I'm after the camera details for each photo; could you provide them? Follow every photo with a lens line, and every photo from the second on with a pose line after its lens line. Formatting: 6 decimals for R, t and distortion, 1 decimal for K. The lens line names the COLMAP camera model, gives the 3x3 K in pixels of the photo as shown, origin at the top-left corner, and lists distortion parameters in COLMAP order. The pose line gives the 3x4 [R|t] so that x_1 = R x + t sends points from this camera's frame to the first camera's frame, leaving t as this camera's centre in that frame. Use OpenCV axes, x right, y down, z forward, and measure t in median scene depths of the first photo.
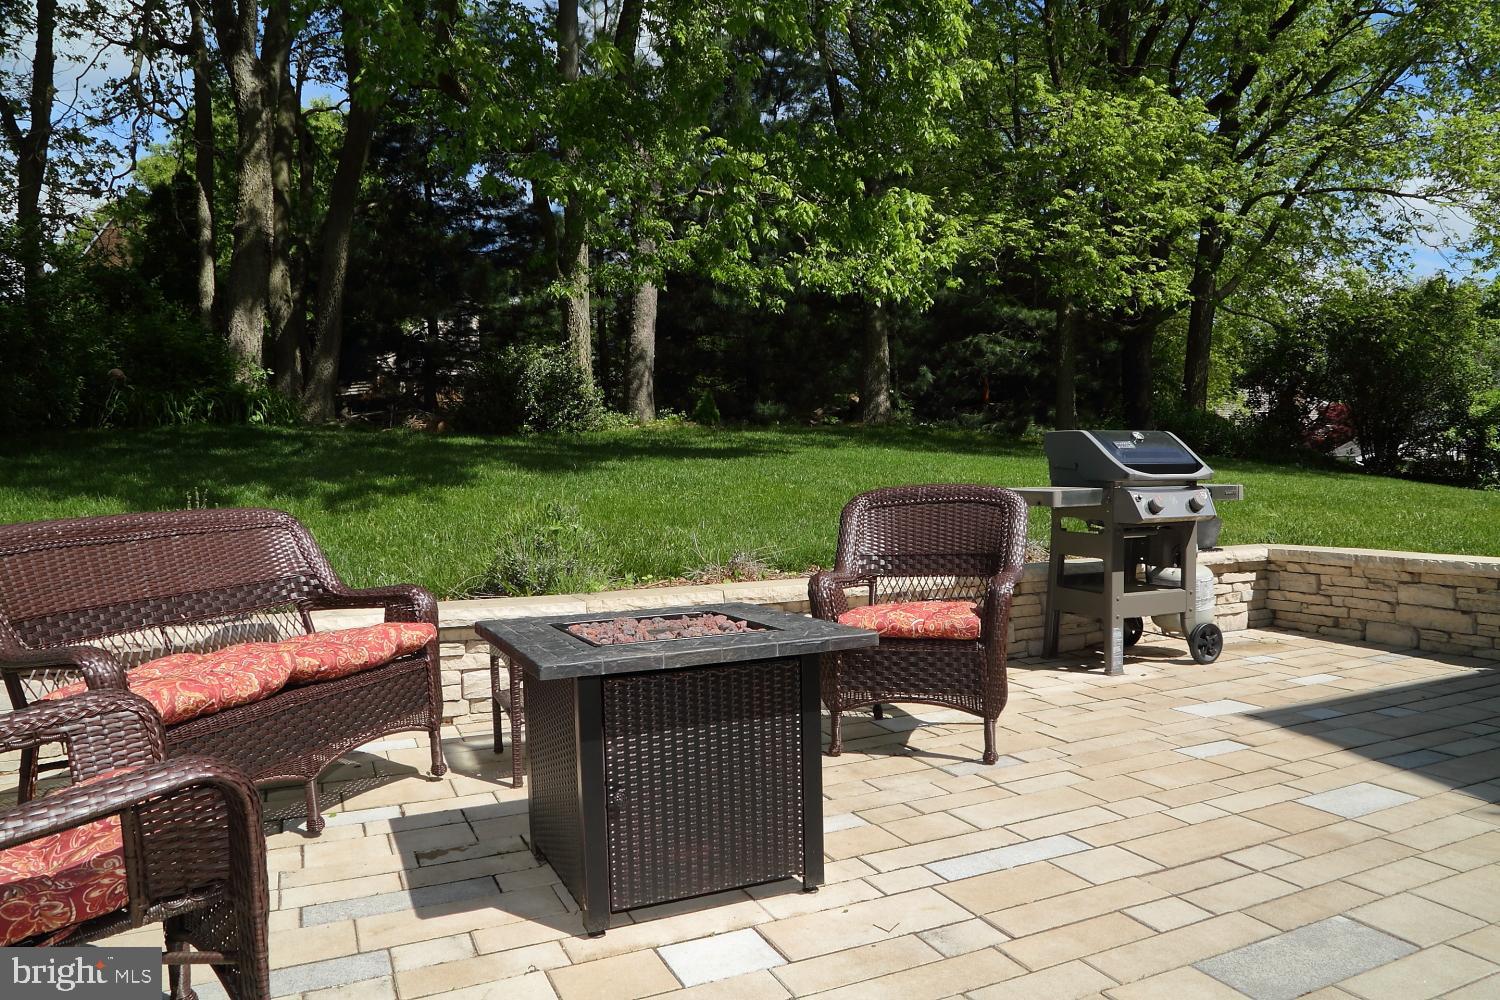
lens RADIAL K [[1018.2, 0, 745.7], [0, 1018.2, 510.5], [0, 0, 1]] dist [-0.102796, 0.025417]
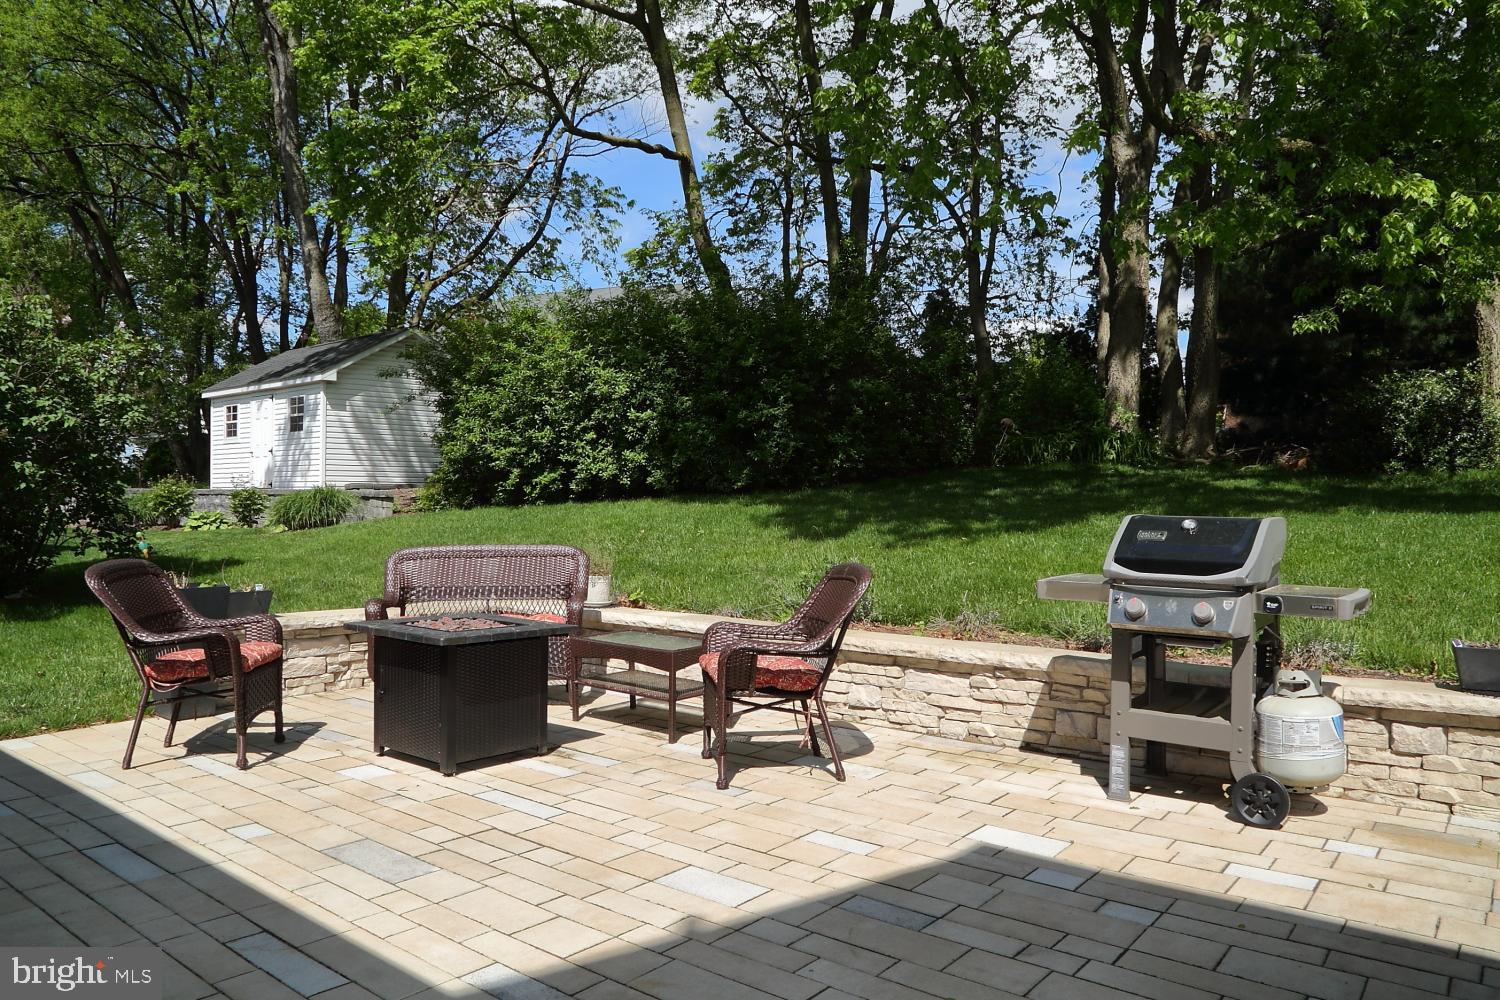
lens RADIAL K [[1018.2, 0, 745.4], [0, 1018.2, 498.6], [0, 0, 1]] dist [-0.102796, 0.025417]
pose [[0.487501, 0.031798, -0.872543, 0.306549], [-0.056816, 0.998374, 0.004640, -0.026983], [0.871272, 0.047312, 0.488515, 0.088762]]
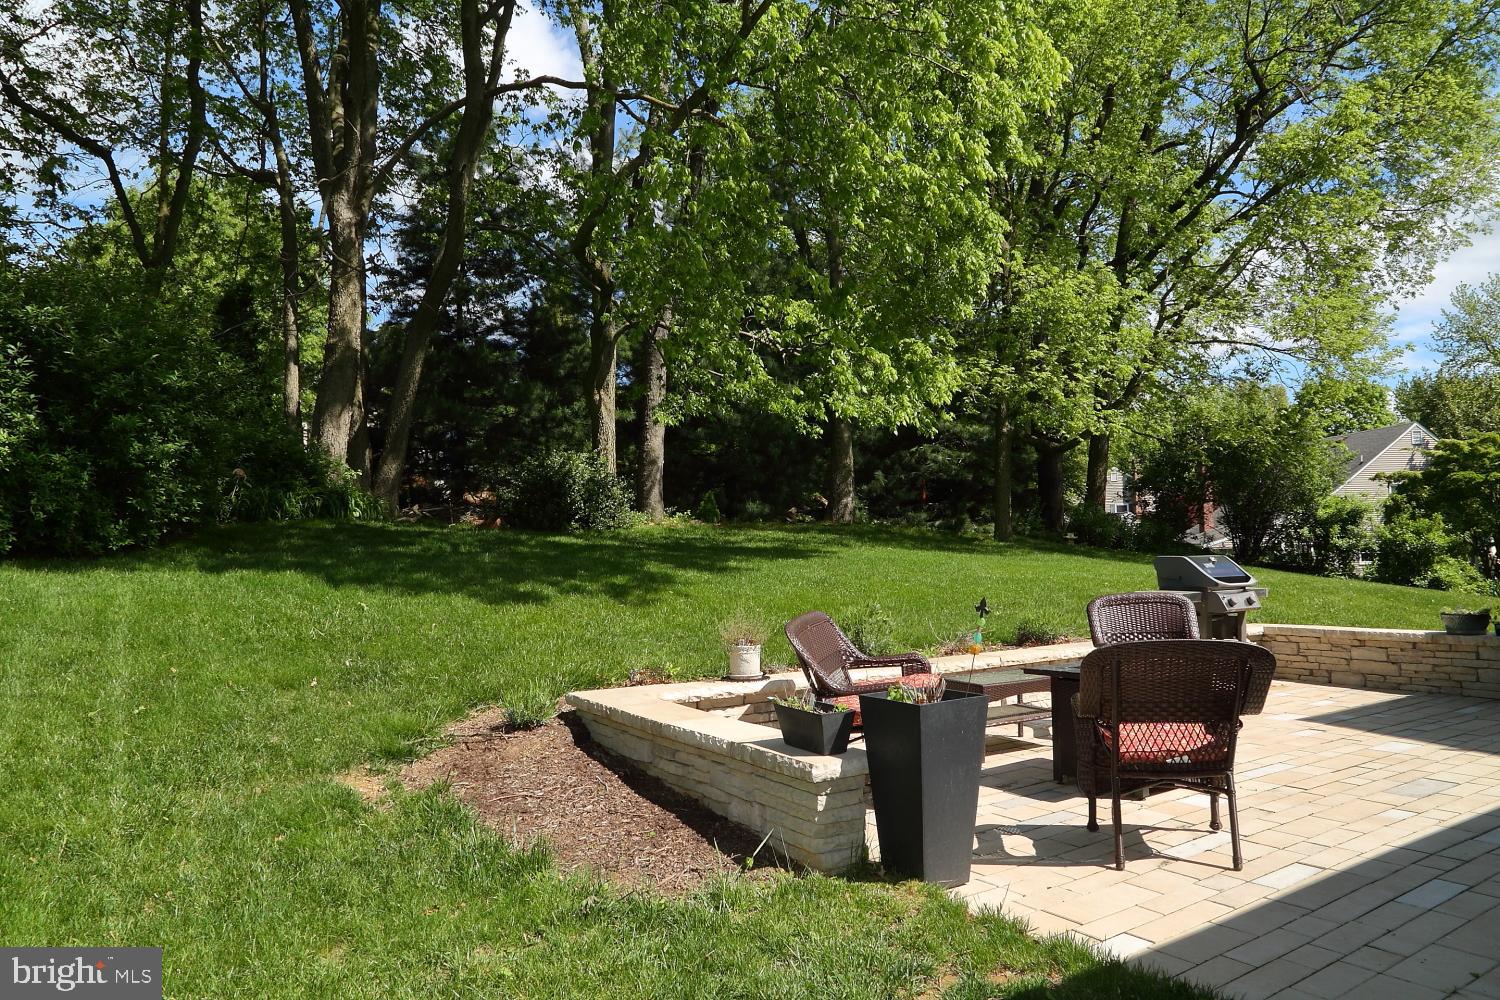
lens RADIAL K [[1018.2, 0, 751.3], [0, 1018.2, 498.0], [0, 0, 1]] dist [-0.102796, 0.025417]
pose [[0.988438, 0.015017, 0.150881, -0.225147], [-0.001107, 0.995772, -0.091858, -0.008426], [-0.151623, 0.090629, 0.984275, -0.190395]]
